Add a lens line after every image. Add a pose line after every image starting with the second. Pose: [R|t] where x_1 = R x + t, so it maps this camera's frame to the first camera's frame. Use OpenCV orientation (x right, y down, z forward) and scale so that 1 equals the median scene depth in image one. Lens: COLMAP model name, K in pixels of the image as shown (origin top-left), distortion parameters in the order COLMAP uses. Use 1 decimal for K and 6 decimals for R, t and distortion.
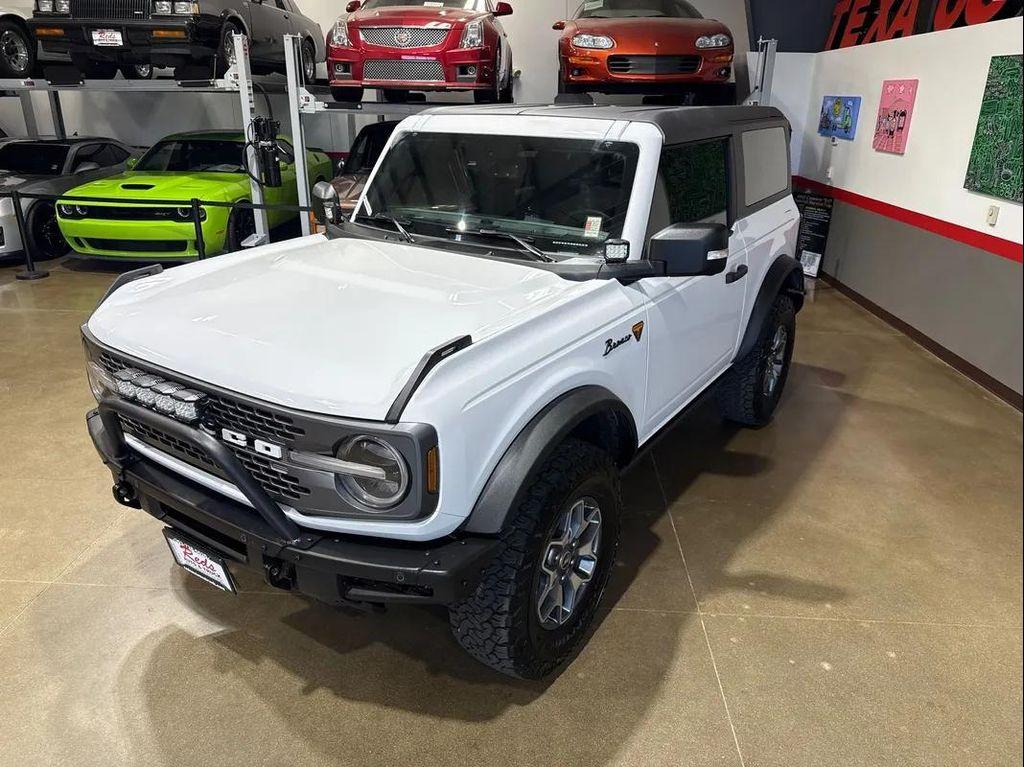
lens RADIAL K [[728.0, 0, 511.0], [0, 728.0, 378.7], [0, 0, 1]] dist [0.026445, -0.027962]
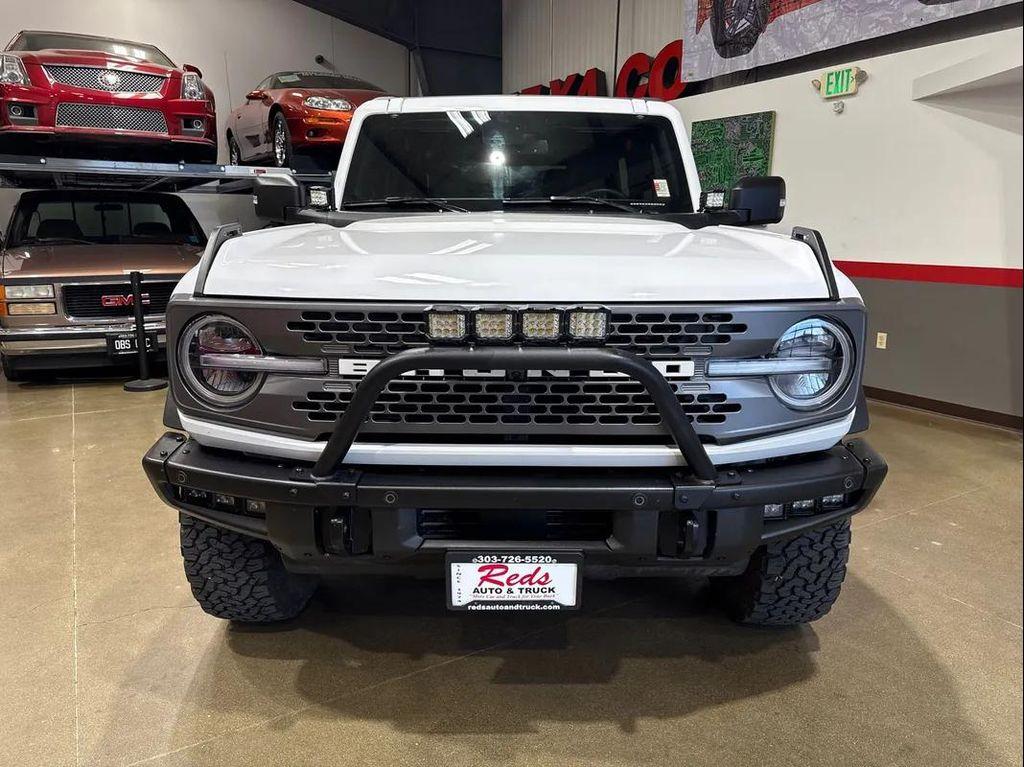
lens RADIAL K [[728.0, 0, 517.9], [0, 728.0, 376.5], [0, 0, 1]] dist [0.026445, -0.027962]
pose [[0.829867, -0.122581, 0.544330, -0.561967], [0.206714, 0.973692, -0.095876, 0.090211], [-0.518257, 0.192085, 0.833374, 0.268691]]
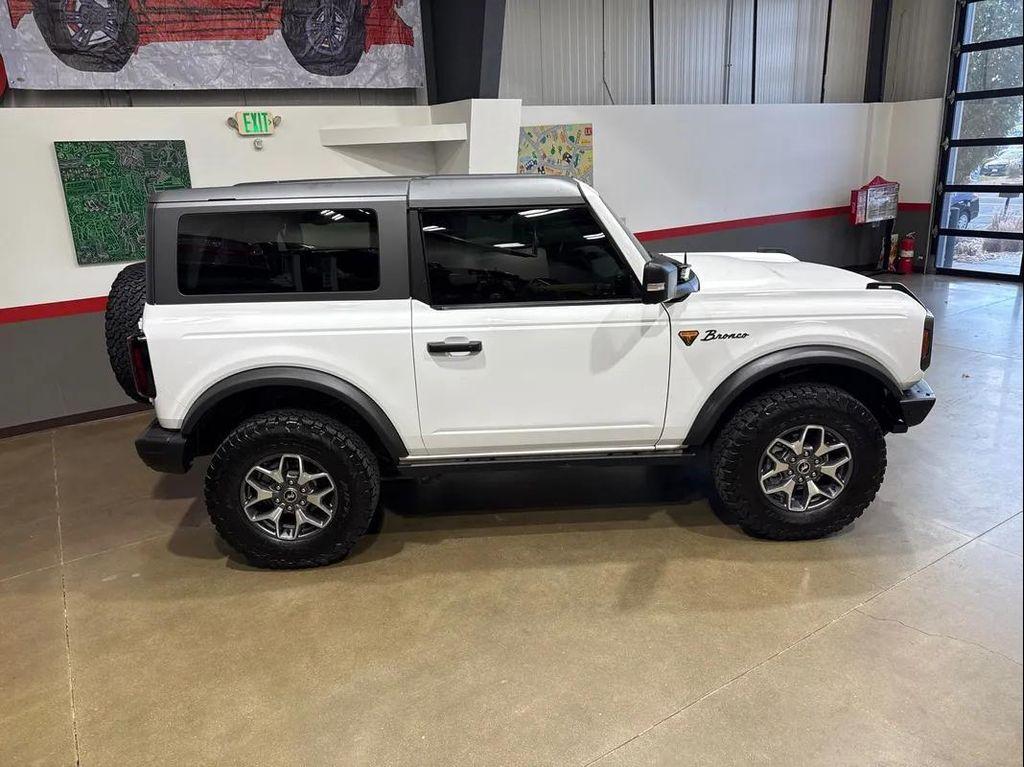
lens RADIAL K [[728.0, 0, 514.8], [0, 728.0, 382.4], [0, 0, 1]] dist [0.026445, -0.027962]
pose [[-0.584704, -0.224181, 0.779657, -0.985255], [0.324888, 0.815916, 0.478257, -0.704068], [-0.743350, 0.532939, -0.404235, 1.763897]]
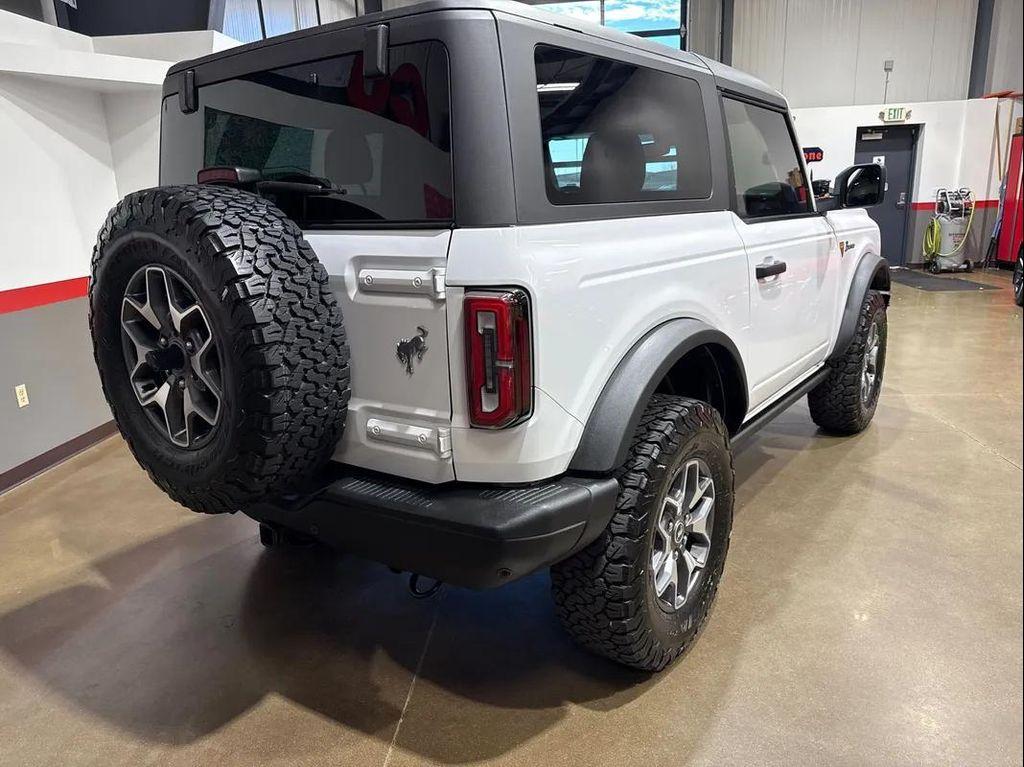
lens RADIAL K [[728.0, 0, 516.6], [0, 728.0, 385.2], [0, 0, 1]] dist [0.026445, -0.027962]
pose [[-0.998661, 0.017214, 0.048780, 0.143777], [0.042465, 0.811314, 0.583066, -0.662141], [-0.029539, 0.584357, -0.810959, 2.135238]]
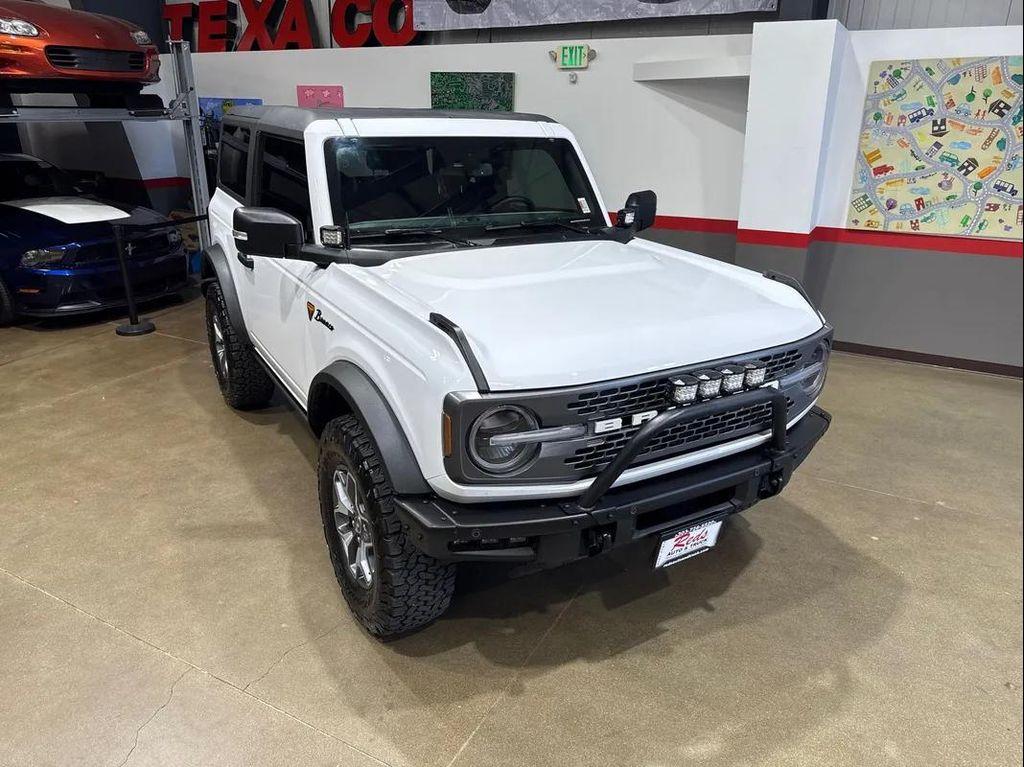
lens RADIAL K [[728.0, 0, 512.1], [0, 728.0, 382.5], [0, 0, 1]] dist [0.026445, -0.027962]
pose [[0.429032, -0.319058, 0.845064, -0.978366], [0.314261, 0.929819, 0.191509, -0.179785], [-0.846860, 0.183407, 0.499190, 0.464384]]
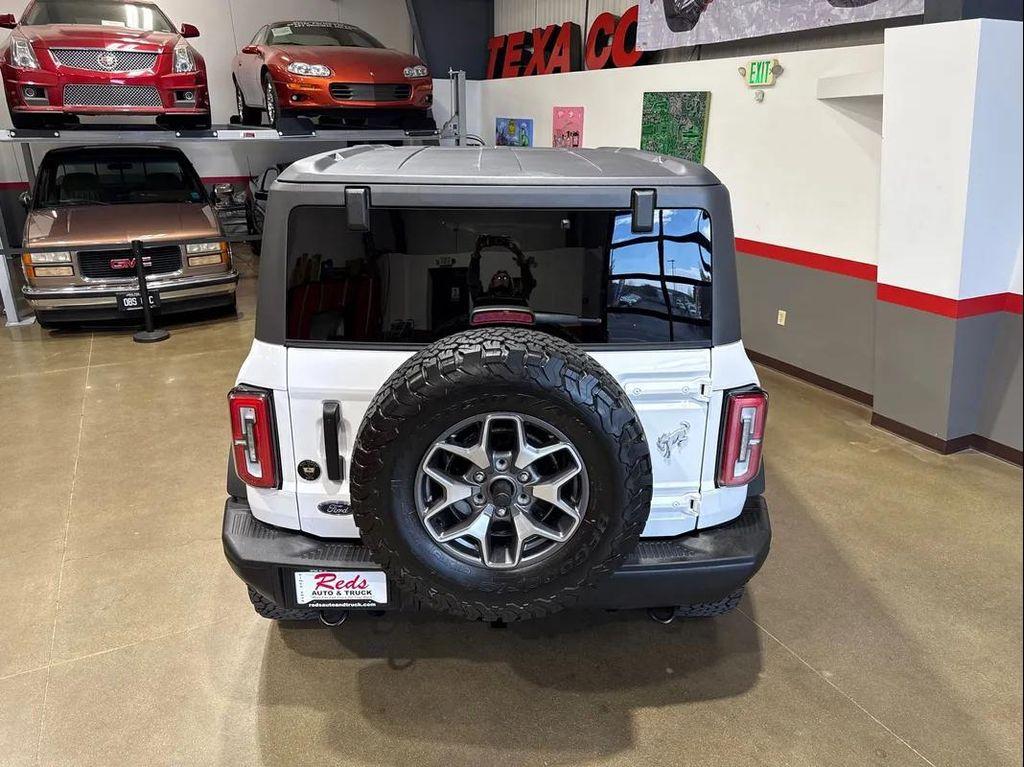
lens RADIAL K [[728.0, 0, 509.5], [0, 728.0, 380.3], [0, 0, 1]] dist [0.026445, -0.027962]
pose [[0.871916, -0.174713, 0.457425, -0.435019], [0.179578, 0.983183, 0.033225, -0.005527], [-0.455537, 0.053174, 0.888627, -0.103792]]
